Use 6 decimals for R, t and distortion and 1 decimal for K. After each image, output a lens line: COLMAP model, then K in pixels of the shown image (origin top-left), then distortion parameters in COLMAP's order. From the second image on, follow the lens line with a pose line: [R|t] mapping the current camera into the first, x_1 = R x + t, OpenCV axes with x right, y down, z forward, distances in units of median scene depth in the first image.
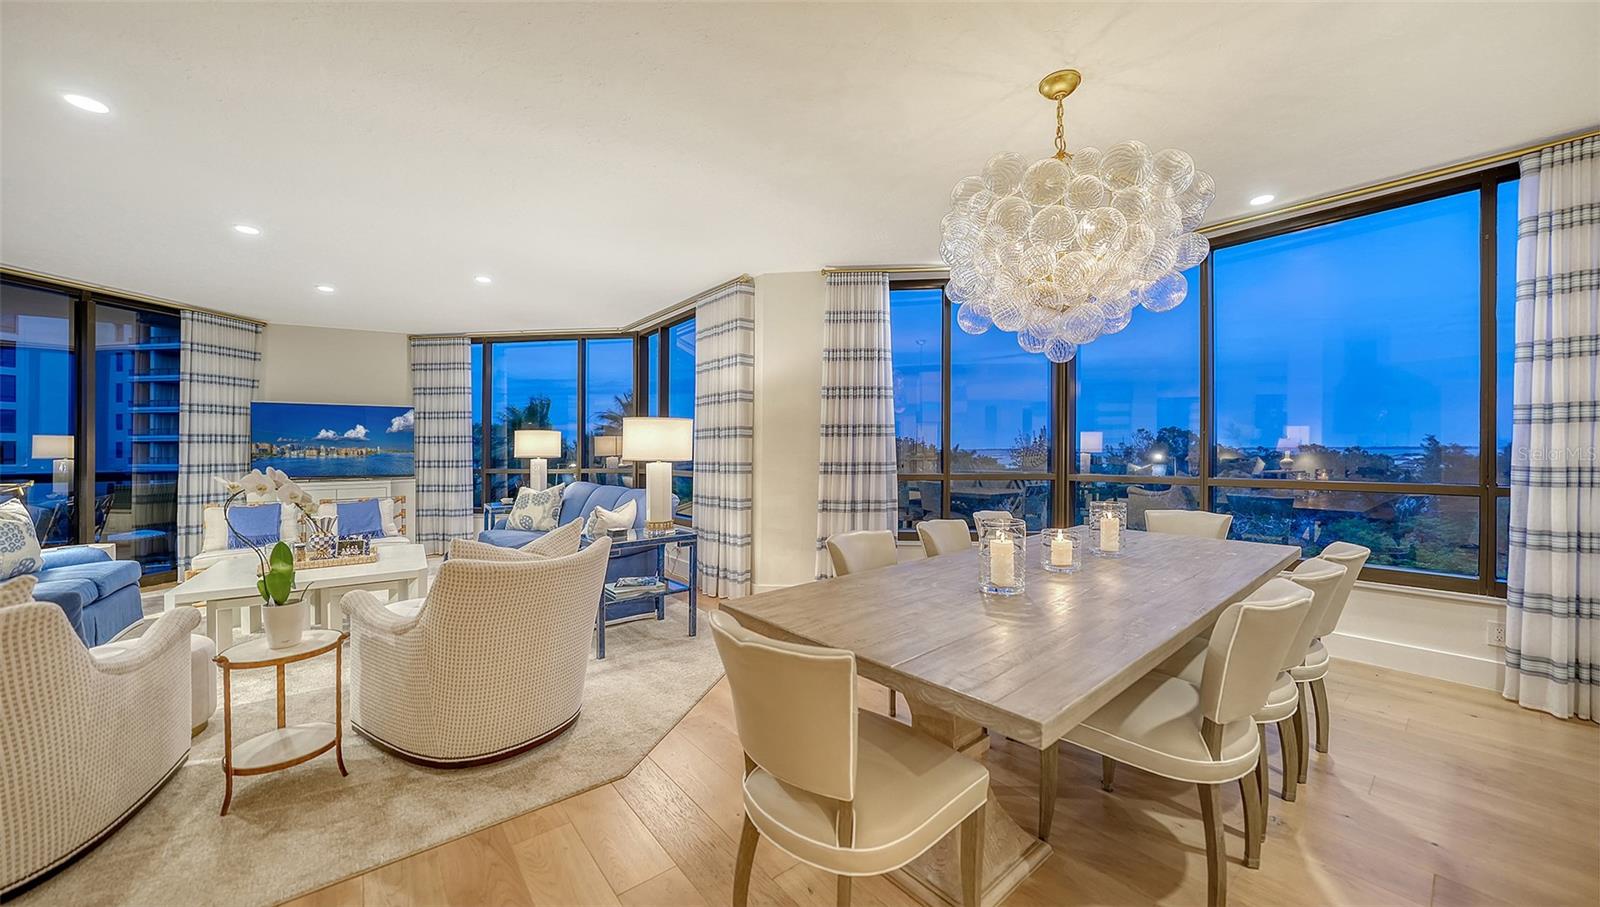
lens RADIAL K [[557.5, 0, 793.4], [0, 557.5, 452.7], [0, 0, 1]] dist [-0.033327, 0.006257]
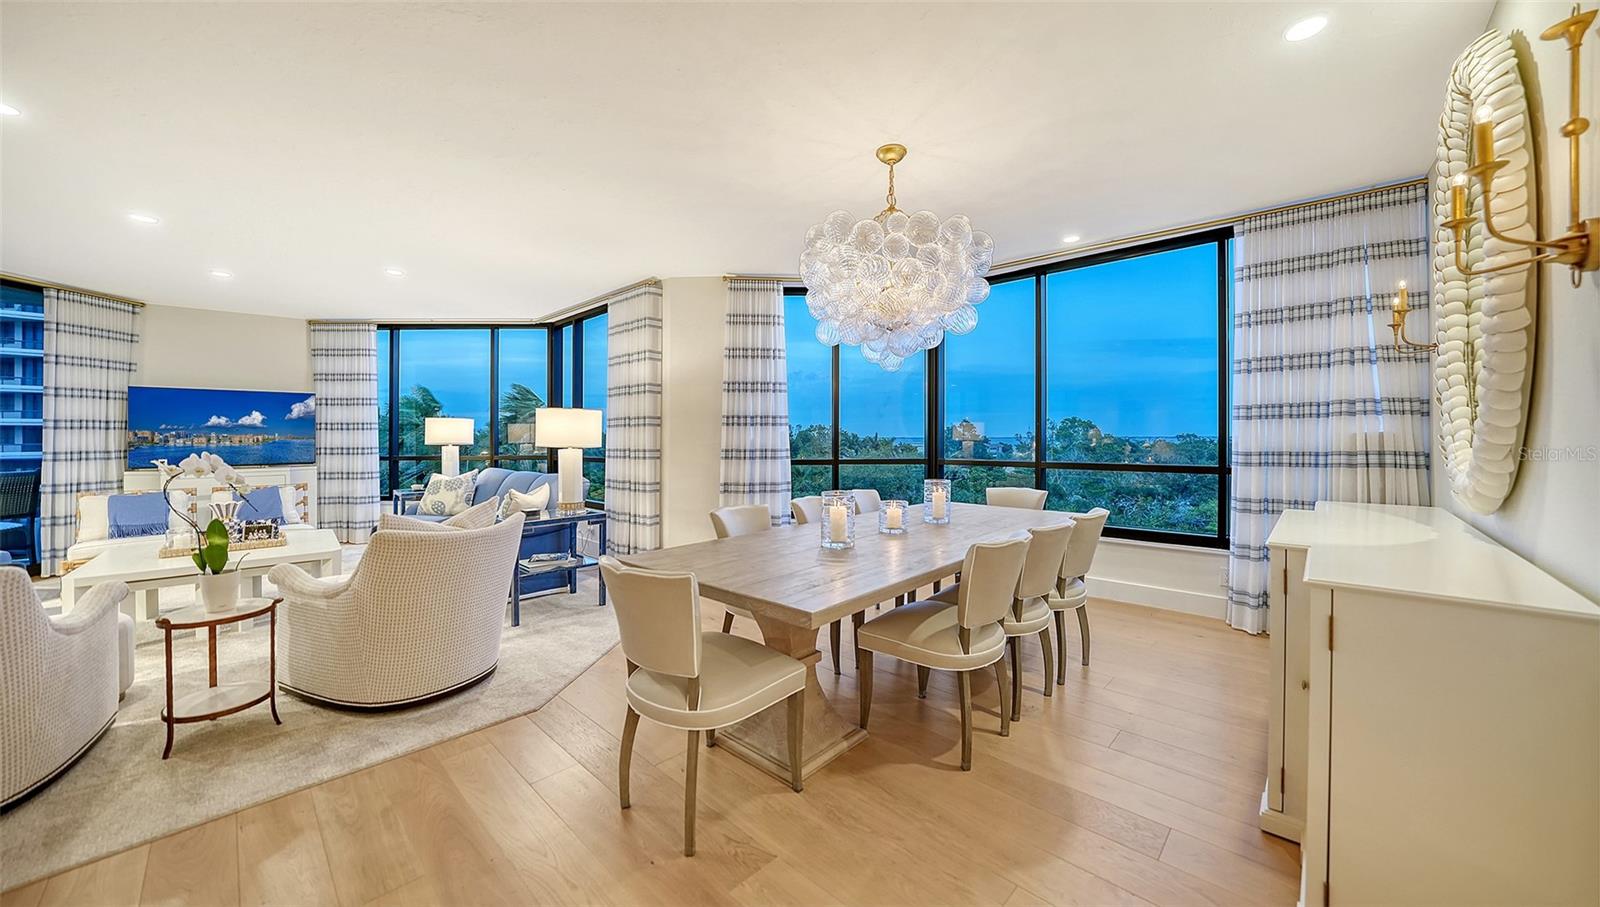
lens RADIAL K [[557.1, 0, 795.6], [0, 557.1, 444.4], [0, 0, 1]] dist [-0.032357, 0.006539]
pose [[0.990597, 0.000789, 0.136811, 0.040392], [-0.001749, 0.999975, 0.006903, 0.000369], [-0.136803, -0.007077, 0.990573, -0.120138]]
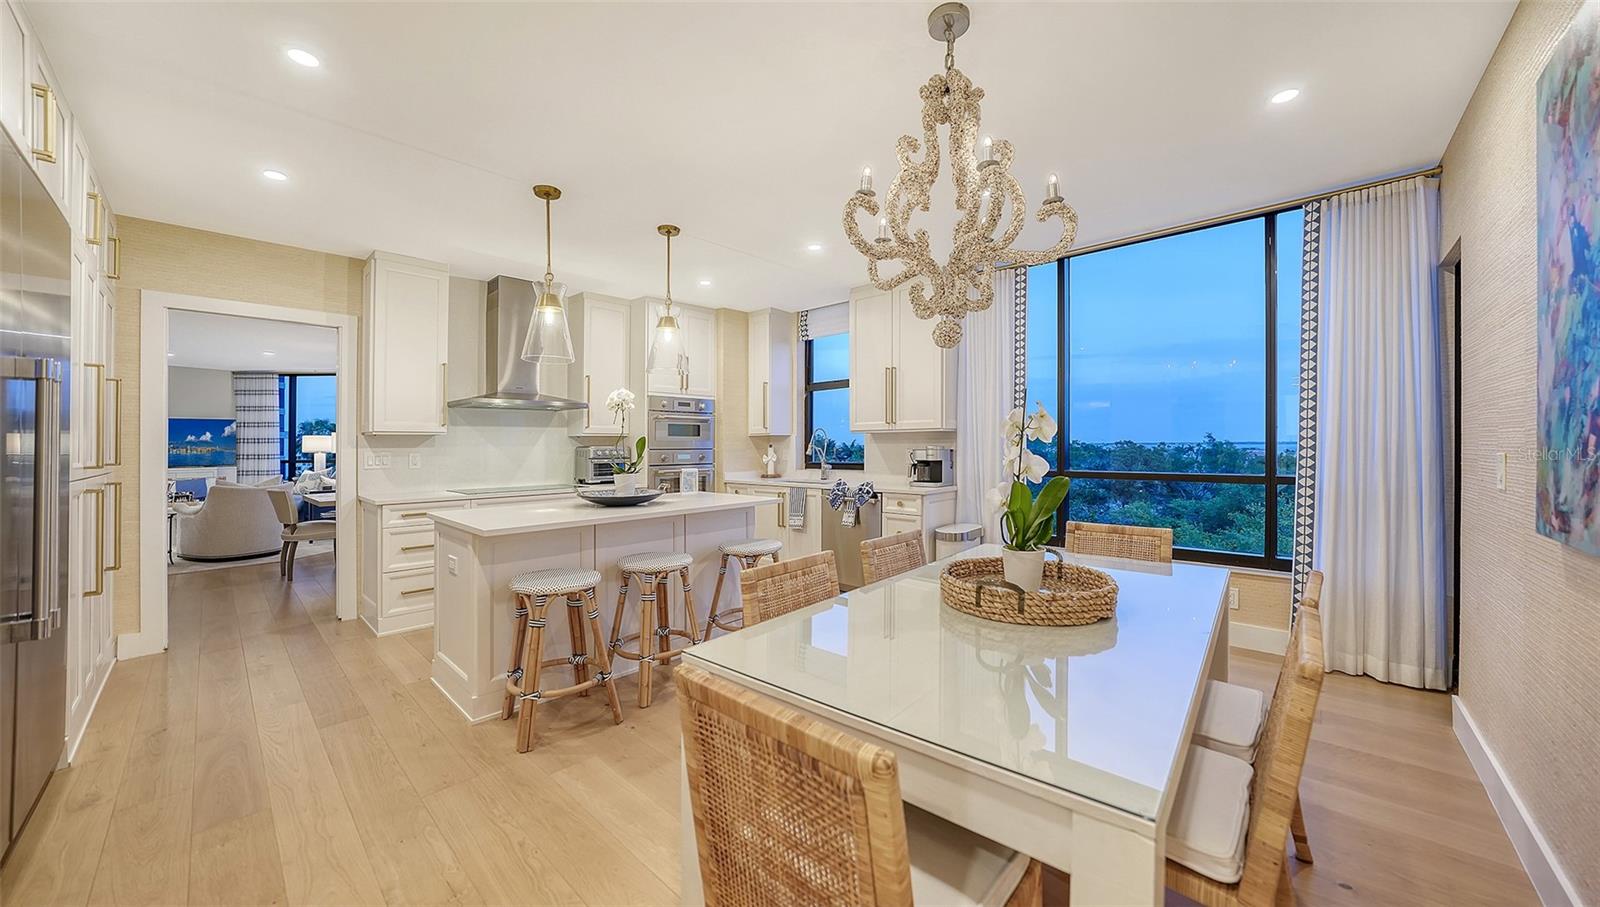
lens RADIAL K [[557.1, 0, 795.6], [0, 557.1, 444.4], [0, 0, 1]] dist [-0.032357, 0.006539]
pose [[0.988903, -0.001153, 0.148555, 0.871758], [0.002293, 0.999969, -0.007503, 0.001285], [-0.148542, 0.007761, 0.988876, -1.003510]]
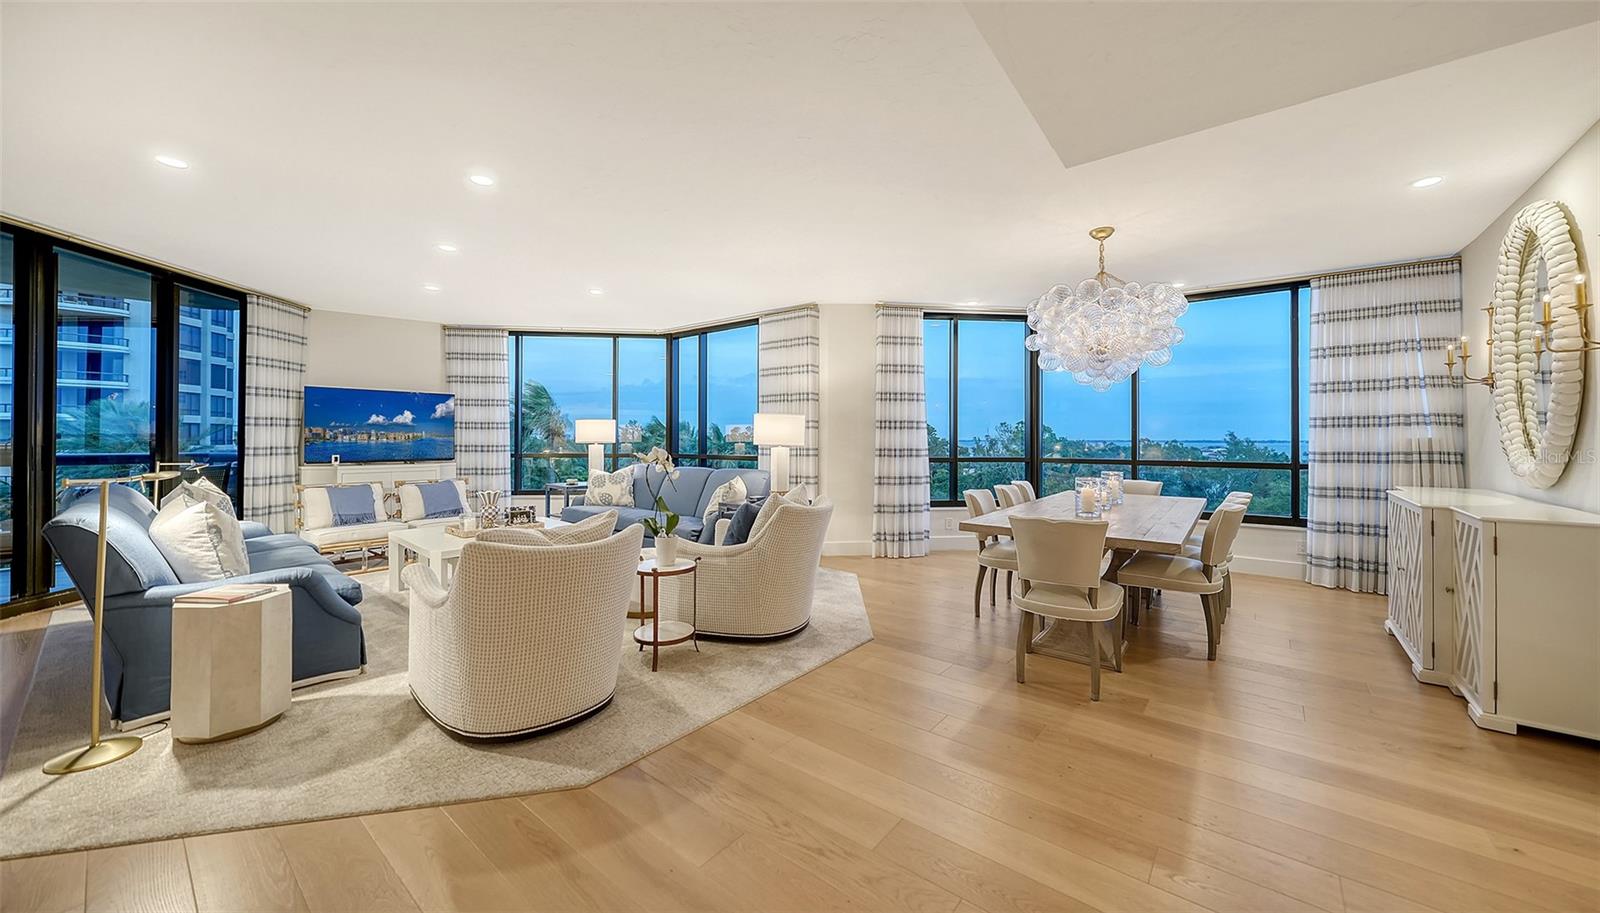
lens RADIAL K [[568.4, 0, 782.4], [0, 568.4, 436.3], [0, 0, 1]] dist [-0.000925, -0.000353]
pose [[0.977903, 0.010875, 0.208778, -0.427707], [-0.008571, 0.999892, -0.011935, 0.006718], [-0.208885, 0.009882, 0.977890, -0.271589]]
